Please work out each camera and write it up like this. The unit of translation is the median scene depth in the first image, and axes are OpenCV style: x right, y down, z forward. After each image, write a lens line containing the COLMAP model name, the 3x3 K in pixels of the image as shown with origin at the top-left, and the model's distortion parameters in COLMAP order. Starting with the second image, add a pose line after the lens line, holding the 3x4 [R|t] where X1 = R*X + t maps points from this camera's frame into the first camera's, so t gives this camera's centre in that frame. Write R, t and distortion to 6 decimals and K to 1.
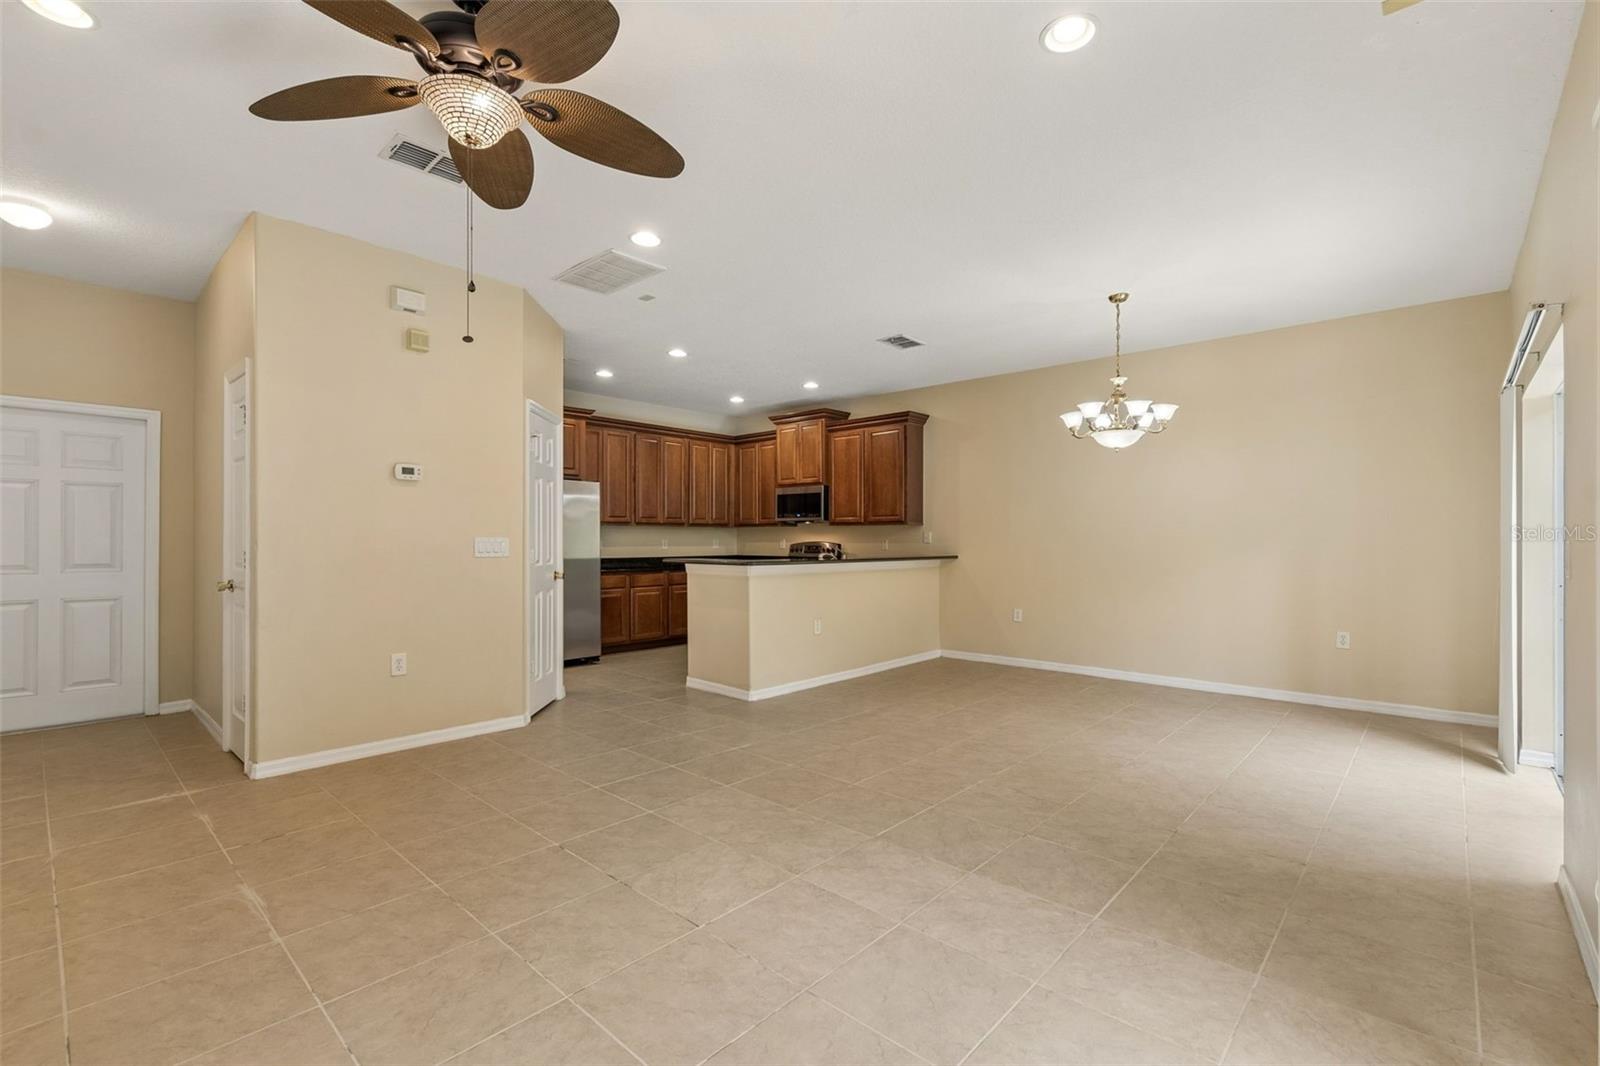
lens RADIAL K [[710.8, 0, 803.9], [0, 710.8, 529.7], [0, 0, 1]] dist [0.004577, -0.000804]
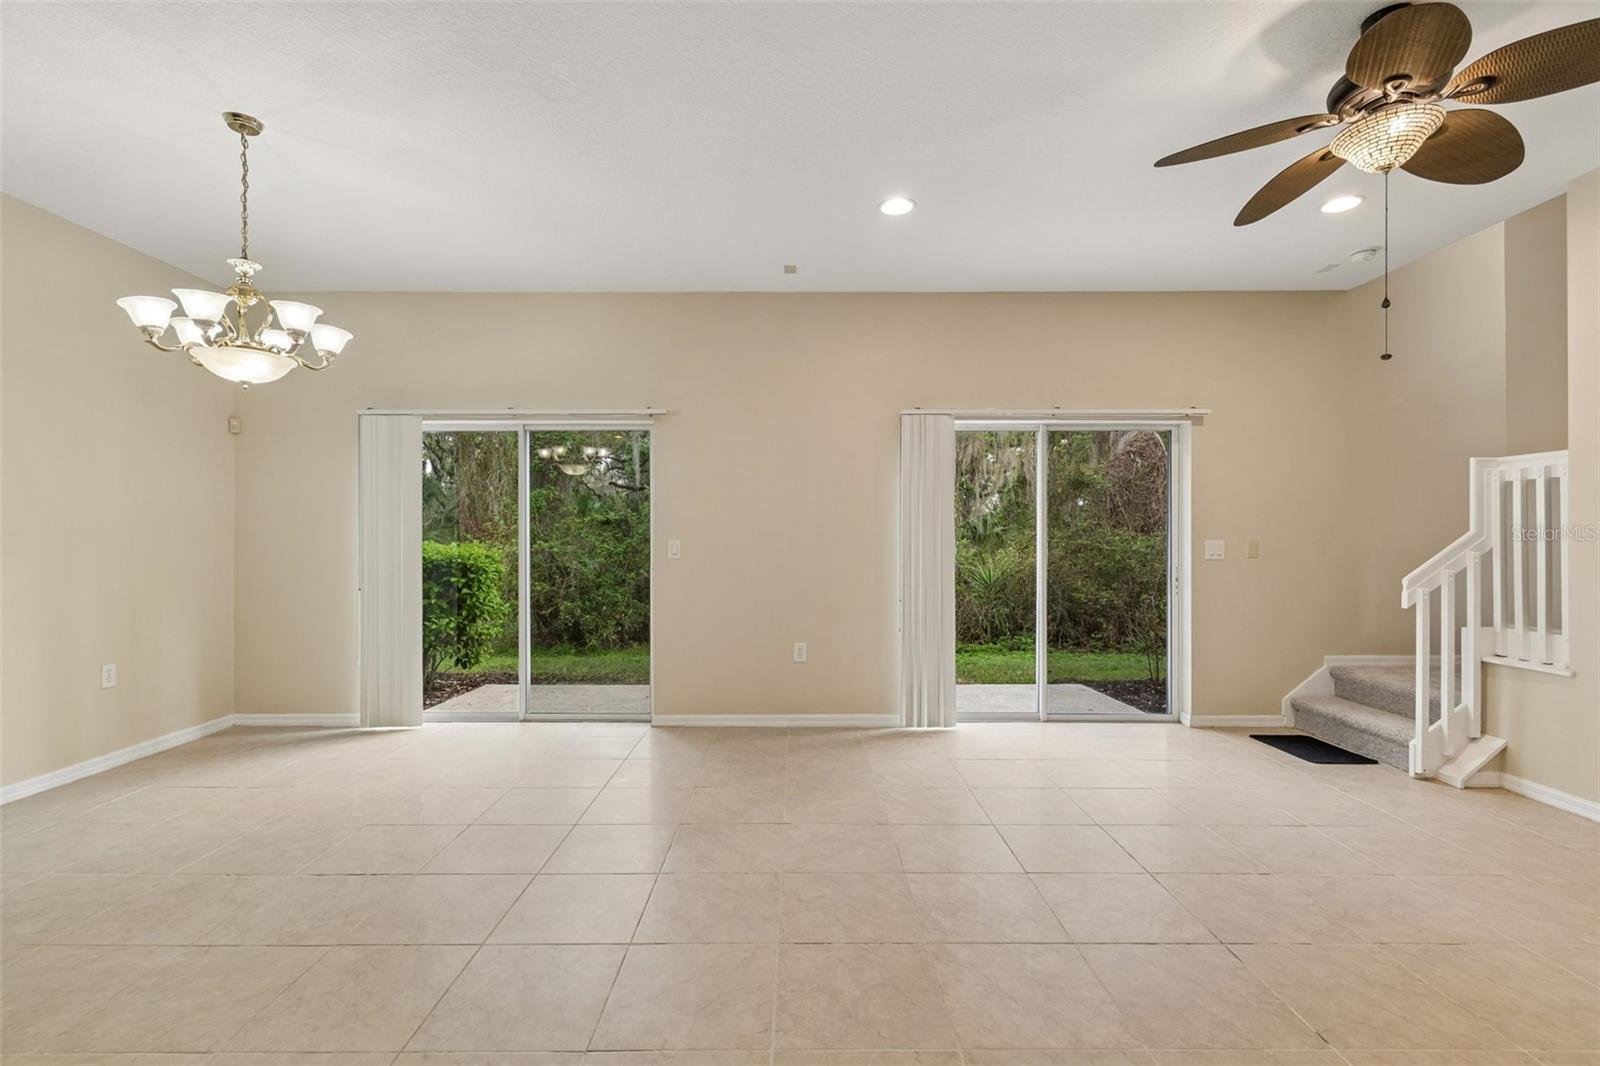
lens RADIAL K [[710.8, 0, 795.1], [0, 710.8, 540.4], [0, 0, 1]] dist [0.004577, -0.000804]
pose [[-0.675431, -0.004081, 0.737412, -0.434259], [-0.011273, 0.999925, -0.004792, 0.015793], [-0.737337, -0.011549, -0.675427, 1.574394]]
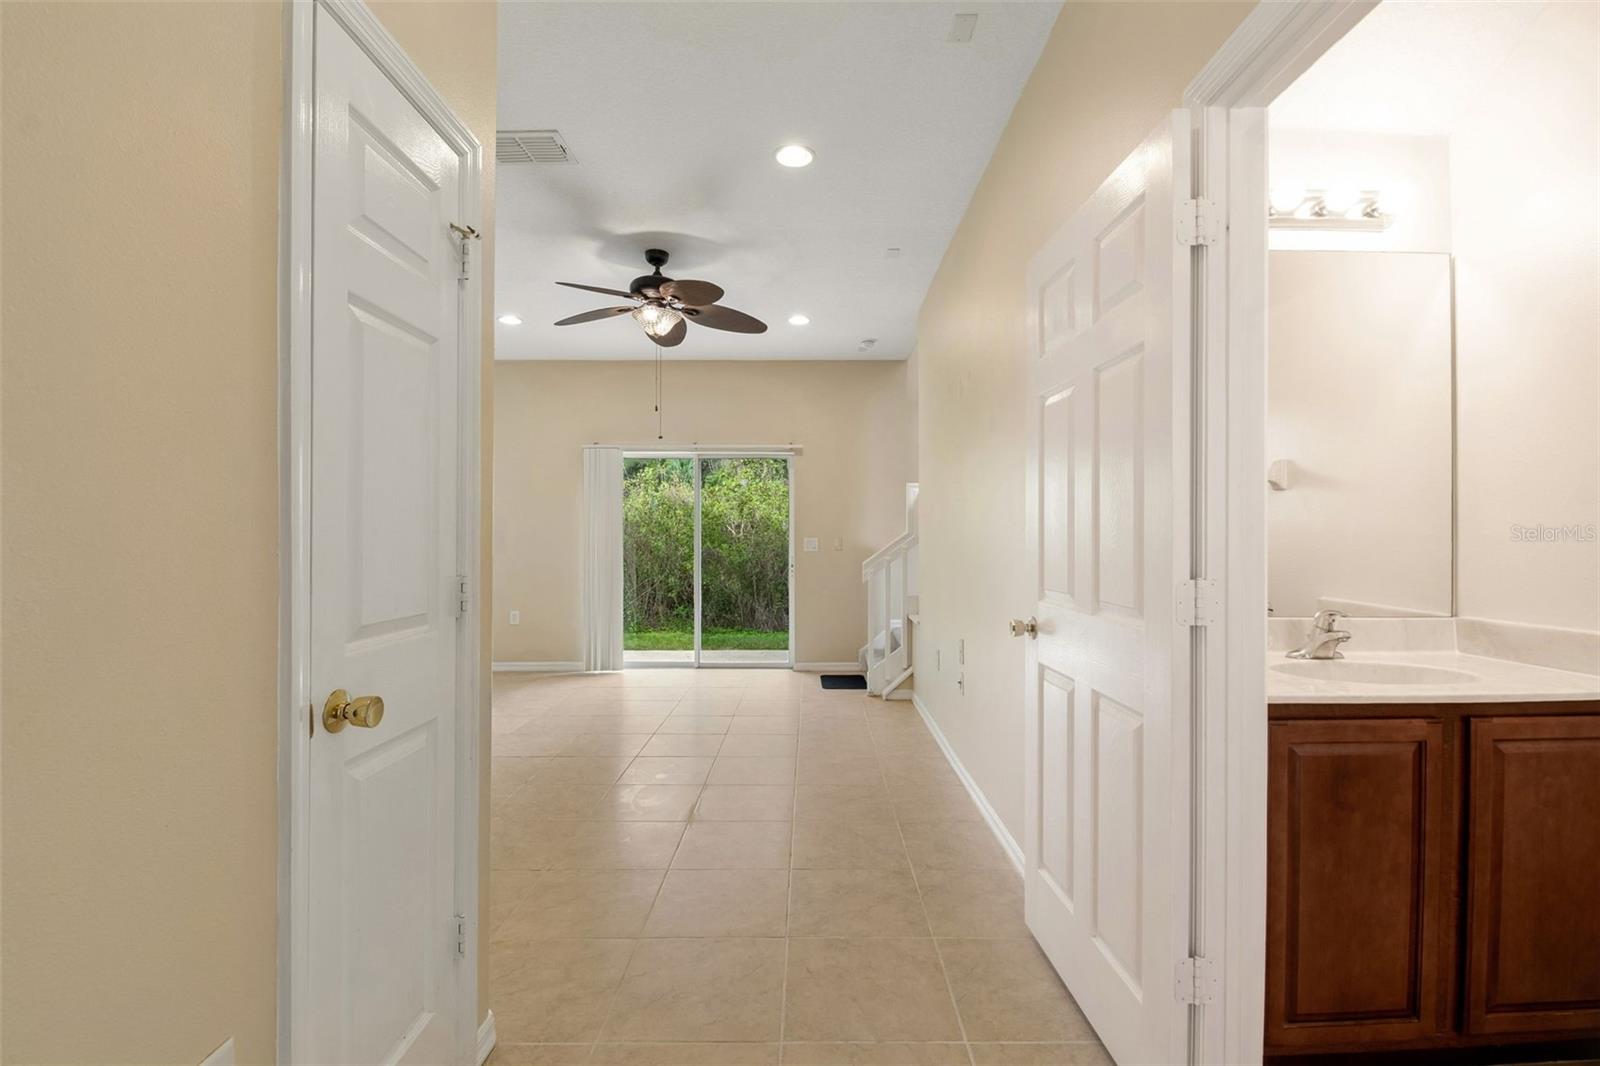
lens RADIAL K [[710.8, 0, 812.6], [0, 710.8, 536.4], [0, 0, 1]] dist [0.004577, -0.000804]
pose [[-0.677183, -0.004194, 0.735803, -1.451140], [-0.011820, 0.999917, -0.005179, 0.005117], [-0.735720, -0.012204, -0.677176, 1.330568]]
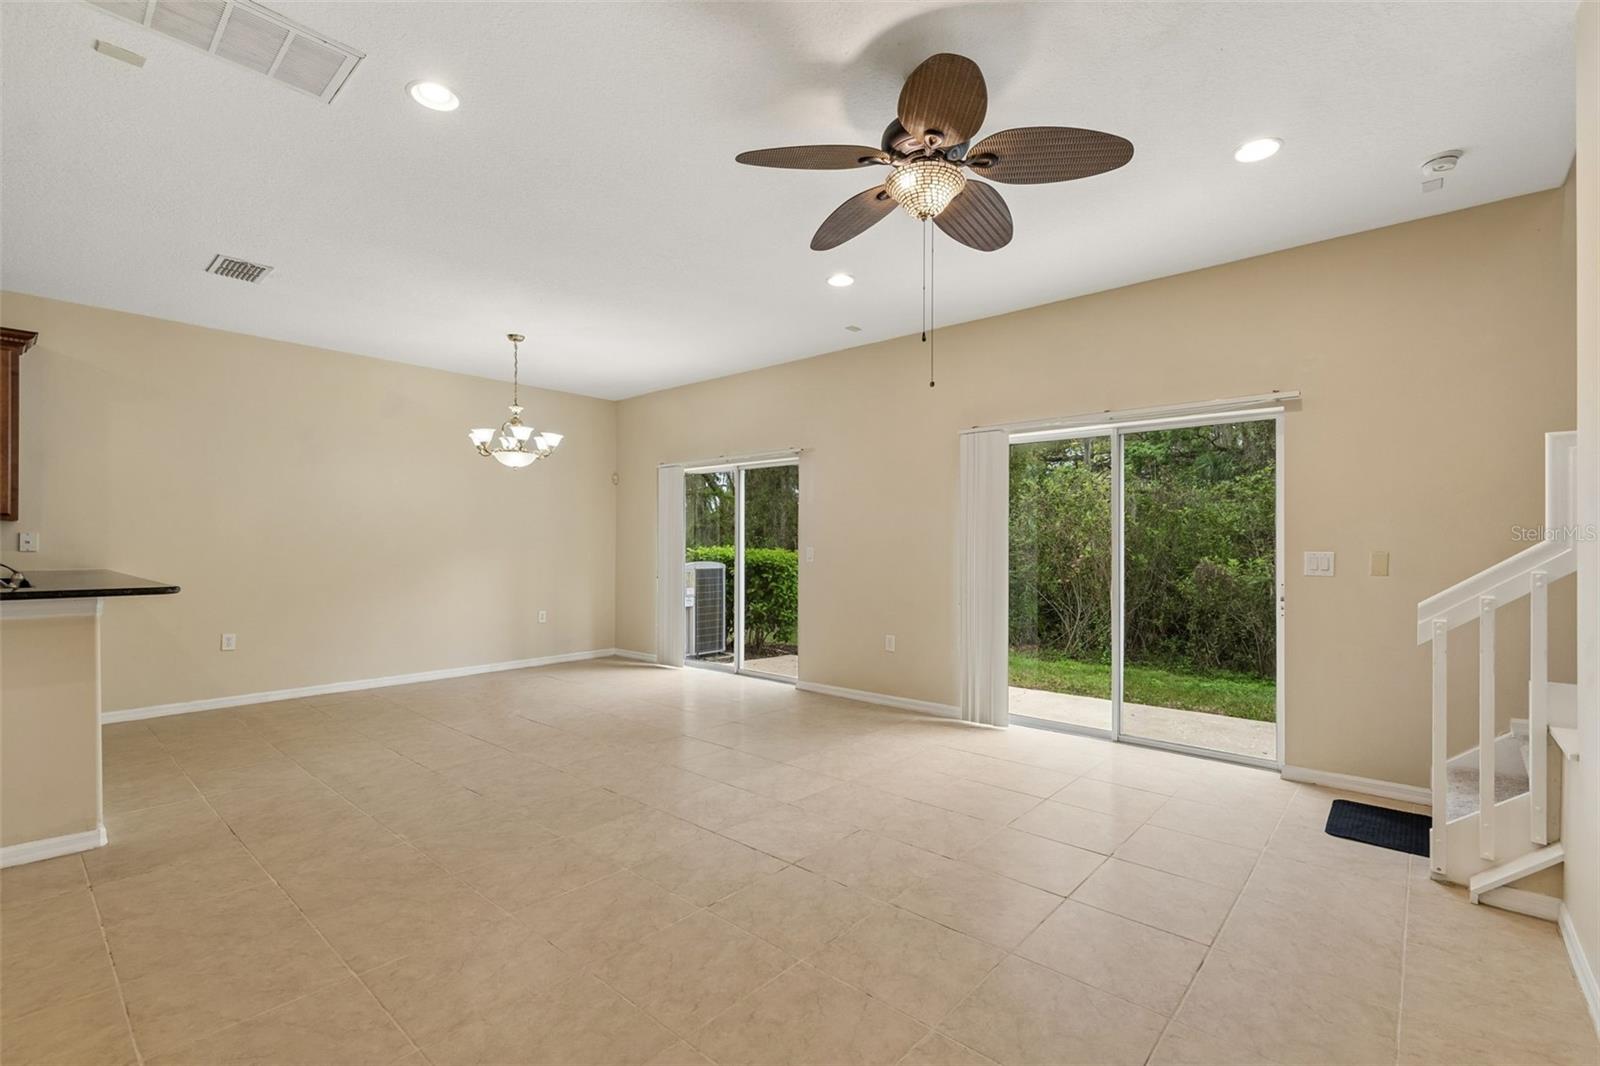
lens RADIAL K [[710.8, 0, 815.9], [0, 710.8, 542.9], [0, 0, 1]] dist [0.004577, -0.000804]
pose [[-0.029064, 0.000305, 0.999578, -1.086312], [-0.016891, 0.999857, -0.000796, -0.000253], [-0.999435, -0.016907, -0.029055, 0.805615]]
